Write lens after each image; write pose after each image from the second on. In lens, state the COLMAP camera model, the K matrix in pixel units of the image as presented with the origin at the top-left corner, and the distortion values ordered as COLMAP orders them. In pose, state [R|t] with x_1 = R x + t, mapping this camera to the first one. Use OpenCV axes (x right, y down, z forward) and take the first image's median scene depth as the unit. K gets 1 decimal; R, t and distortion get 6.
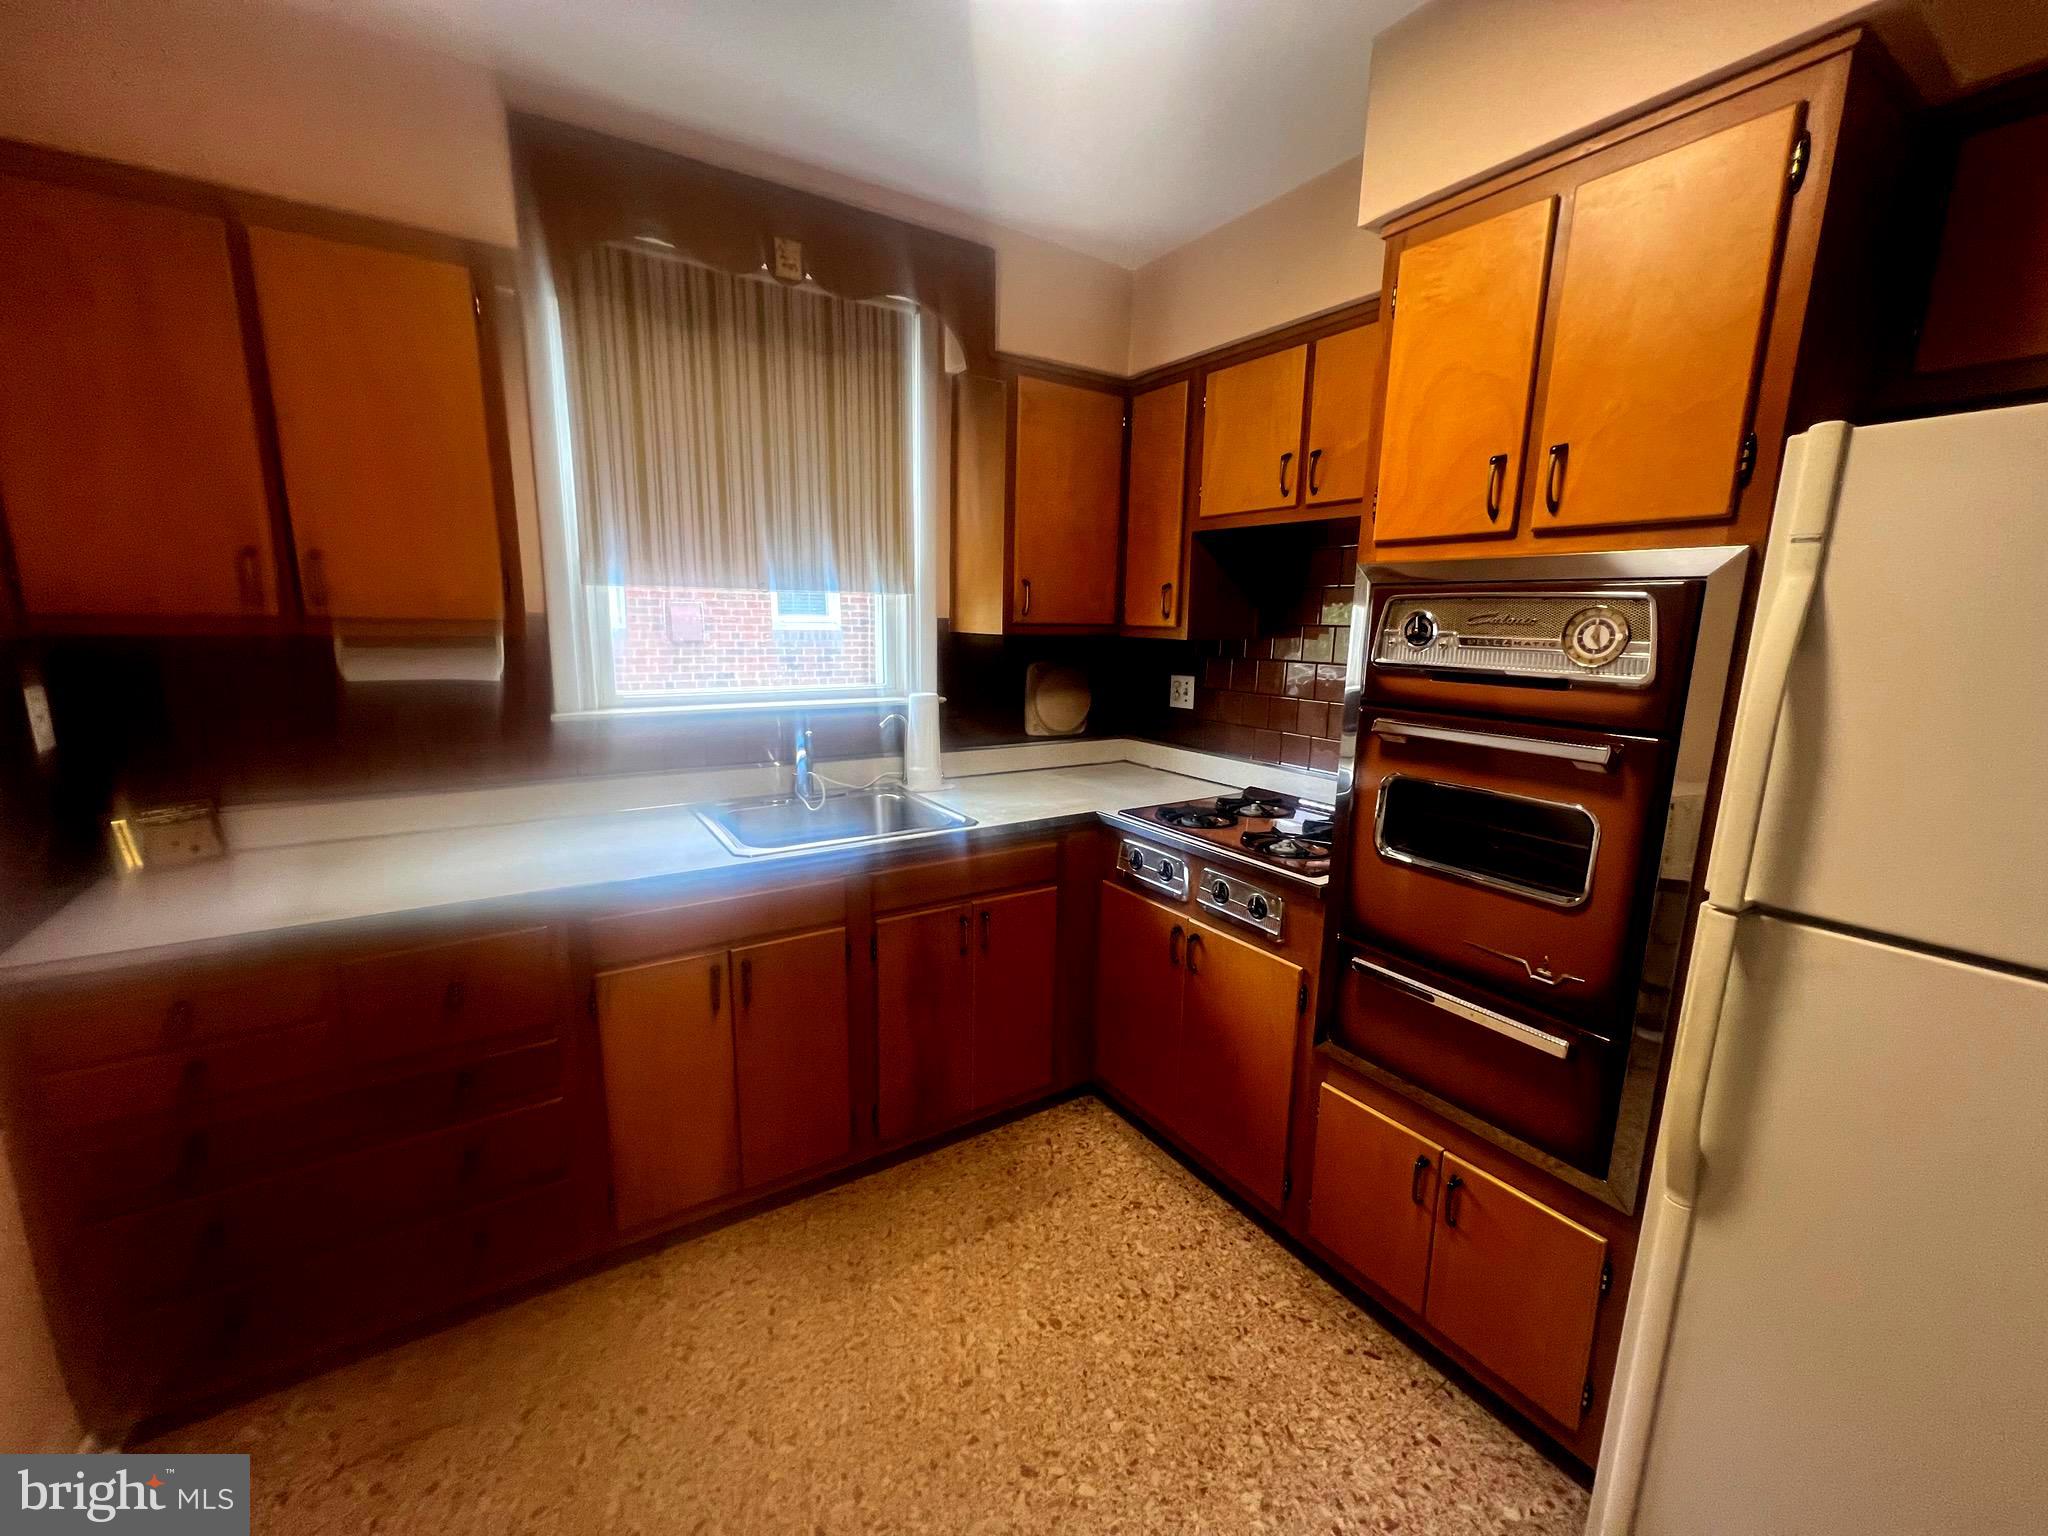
lens RADIAL K [[821.8, 0, 1024.5], [0, 821.8, 771.7], [0, 0, 1]] dist [-0.001646, -0.000087]
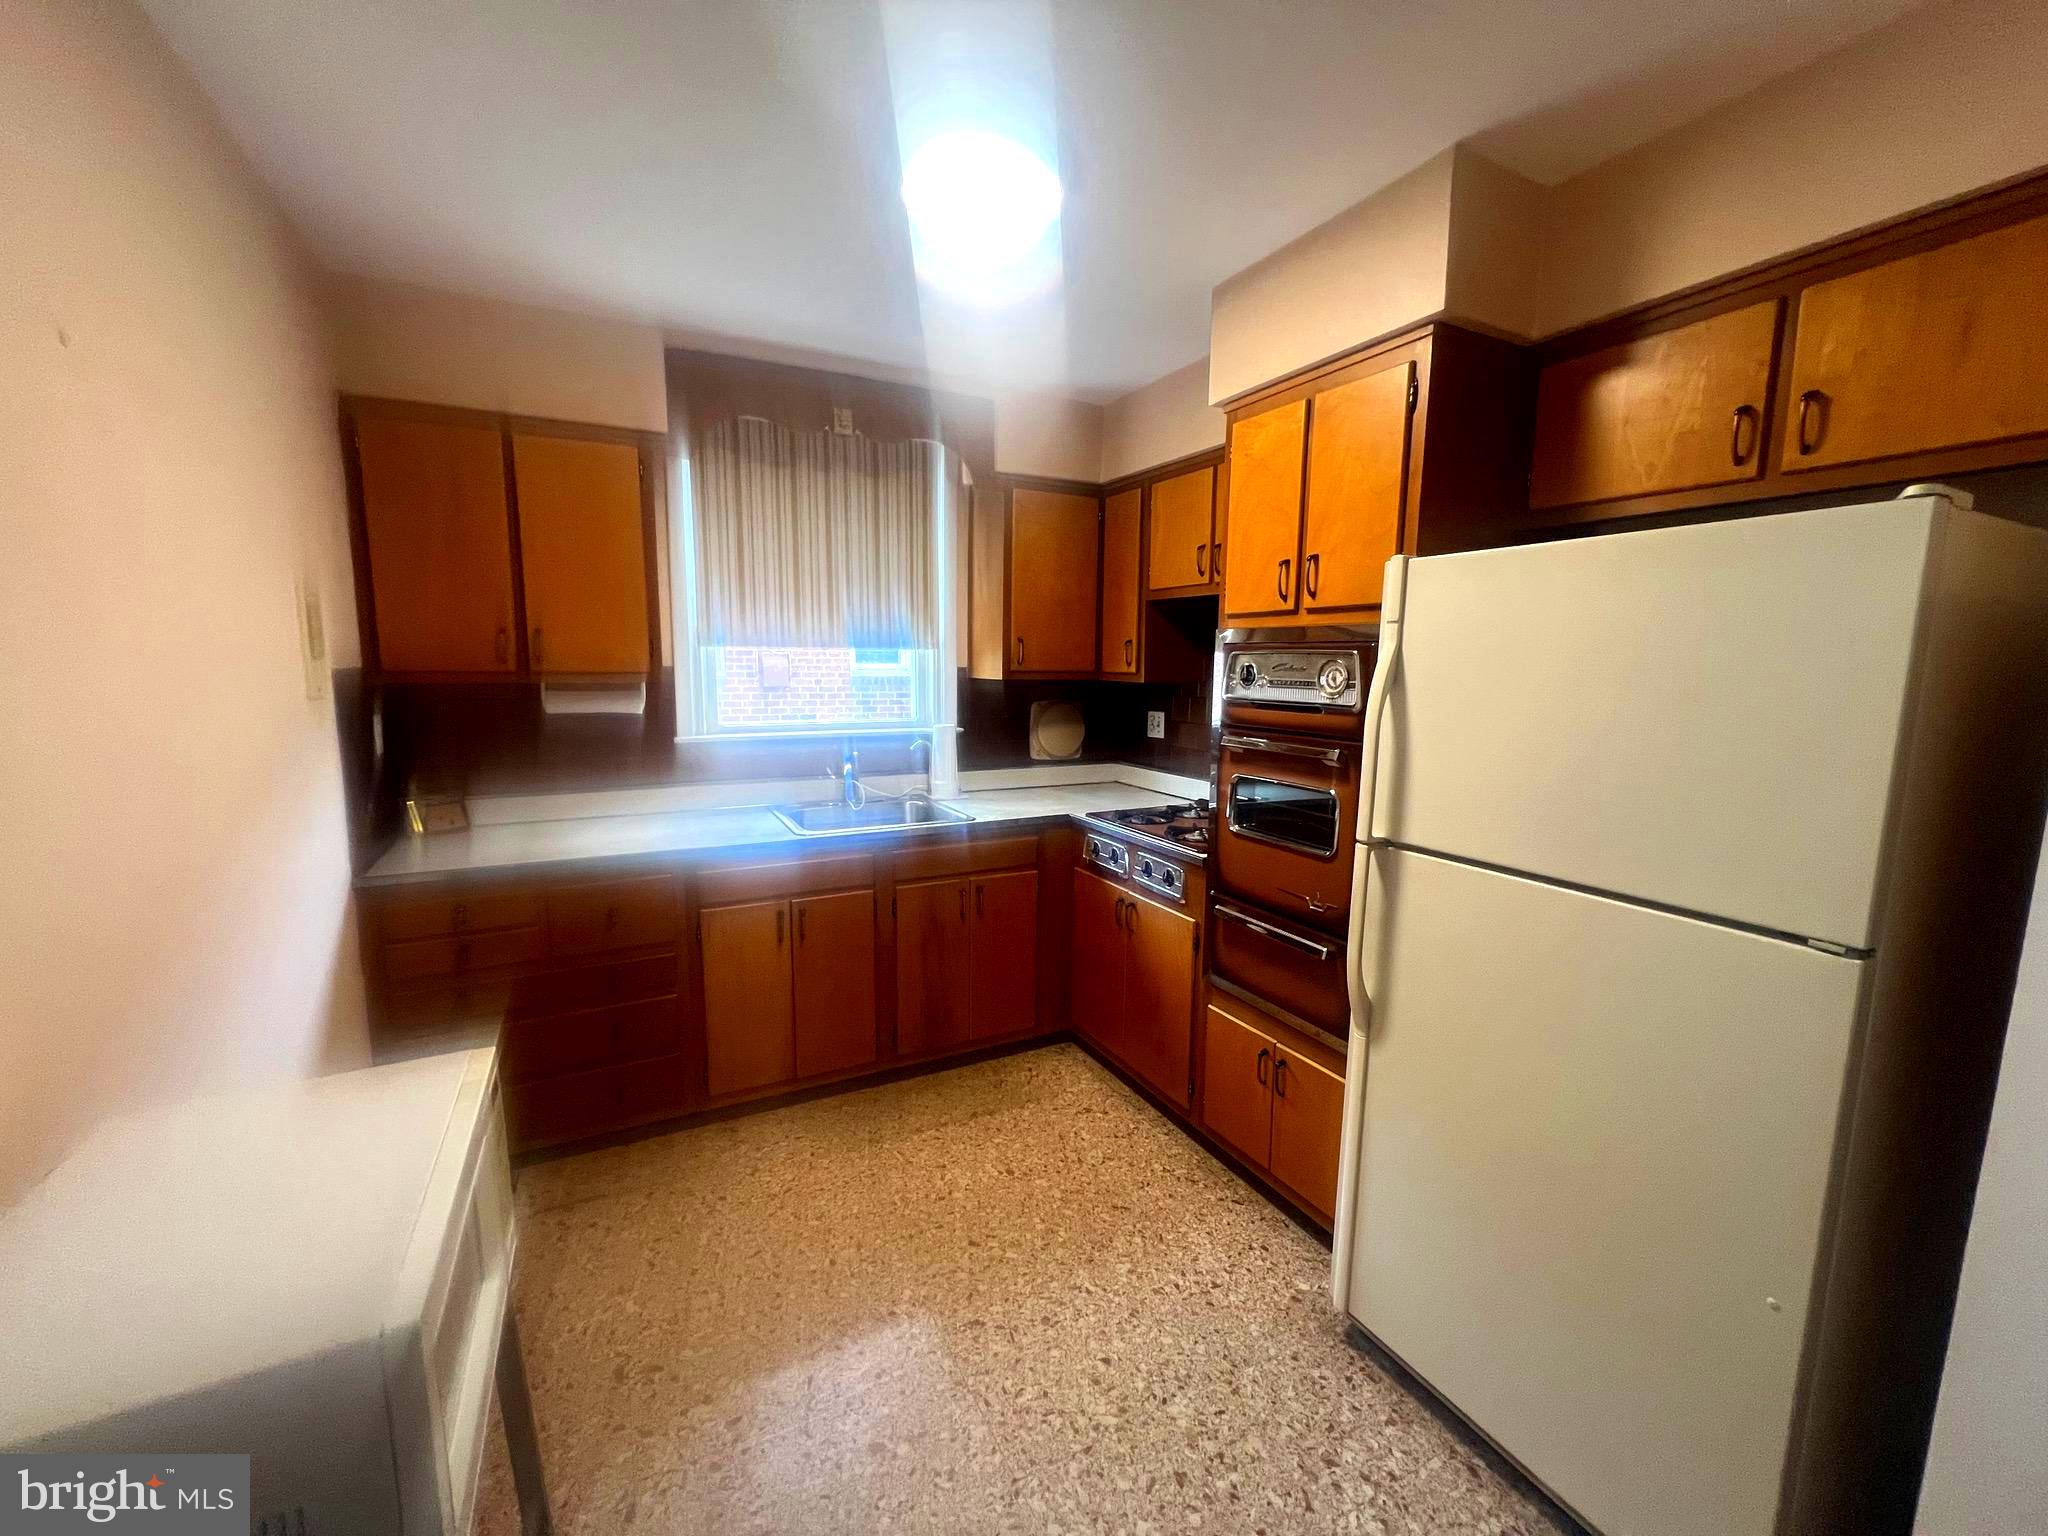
lens RADIAL K [[821.8, 0, 1022.9], [0, 821.8, 771.9], [0, 0, 1]] dist [-0.001646, -0.000087]
pose [[0.995148, 0.004933, -0.098269, 0.191987], [-0.010139, 0.998567, -0.052556, 0.069417], [0.097869, 0.053297, 0.993771, -0.412914]]
